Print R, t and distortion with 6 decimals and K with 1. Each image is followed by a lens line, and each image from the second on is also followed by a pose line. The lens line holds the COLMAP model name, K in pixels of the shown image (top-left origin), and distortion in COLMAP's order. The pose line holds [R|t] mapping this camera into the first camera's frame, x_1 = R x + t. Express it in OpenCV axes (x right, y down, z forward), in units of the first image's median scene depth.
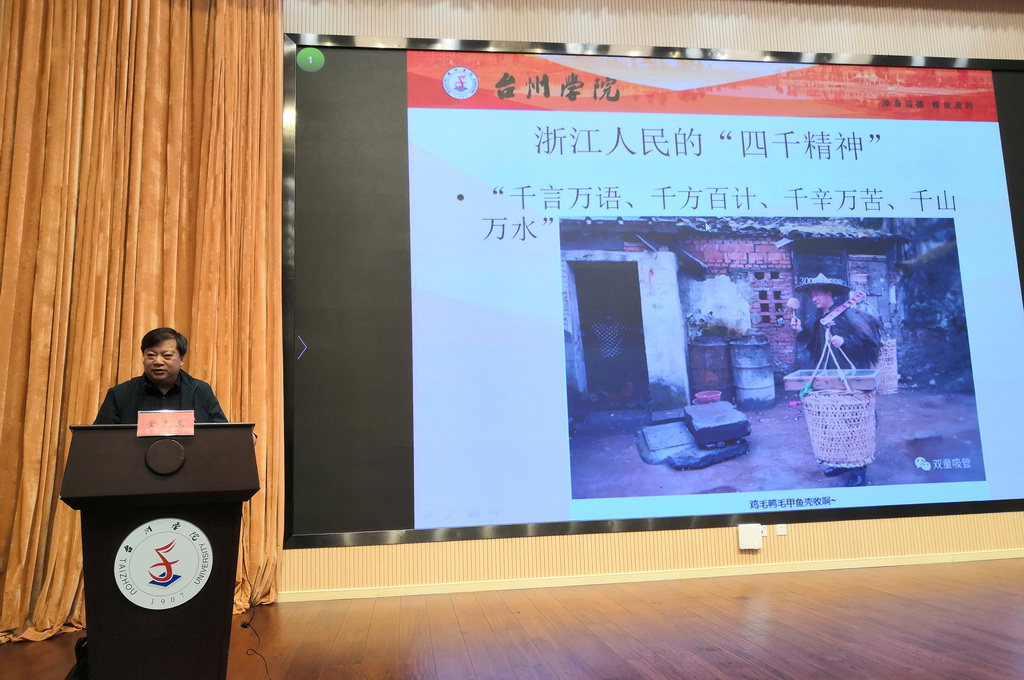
lens RADIAL K [[779.9, 0, 512.0], [0, 779.9, 340.0], [0, 0, 1]] dist [-0.009767, 0.001531]
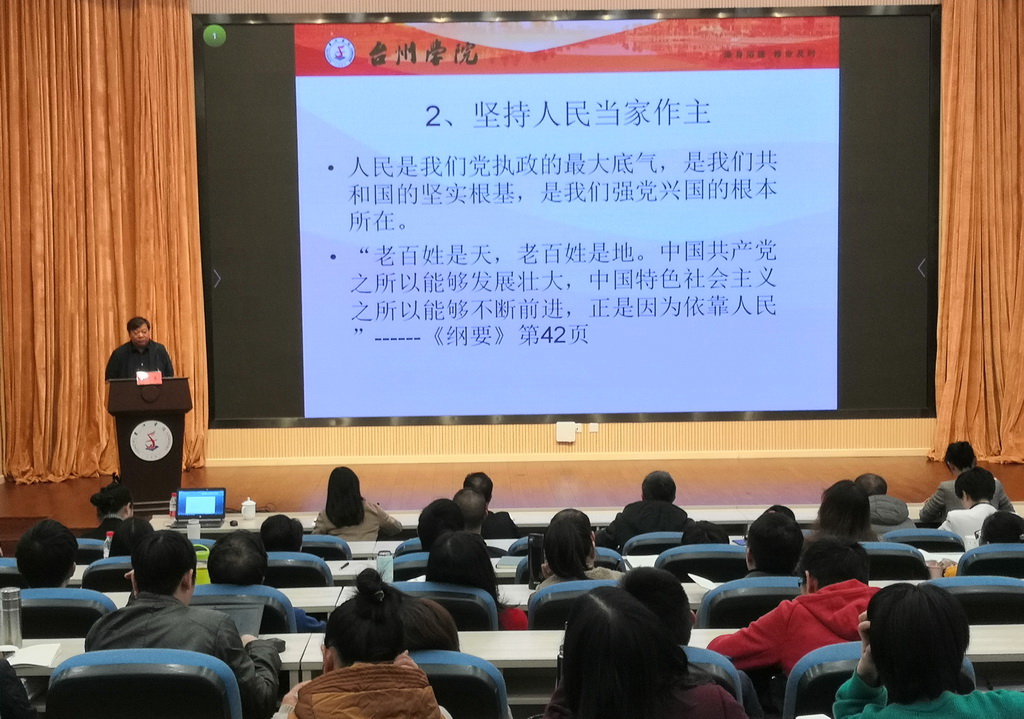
lens RADIAL K [[1938.4, 0, 512.0], [0, 1938.4, 359.5], [0, 0, 1]] dist [0.335543, -2.524514]
pose [[0.990669, 0.032256, -0.132421, 0.652153], [0.000177, 0.971285, 0.237918, -0.633649], [0.136293, -0.235721, 0.962216, -2.091578]]
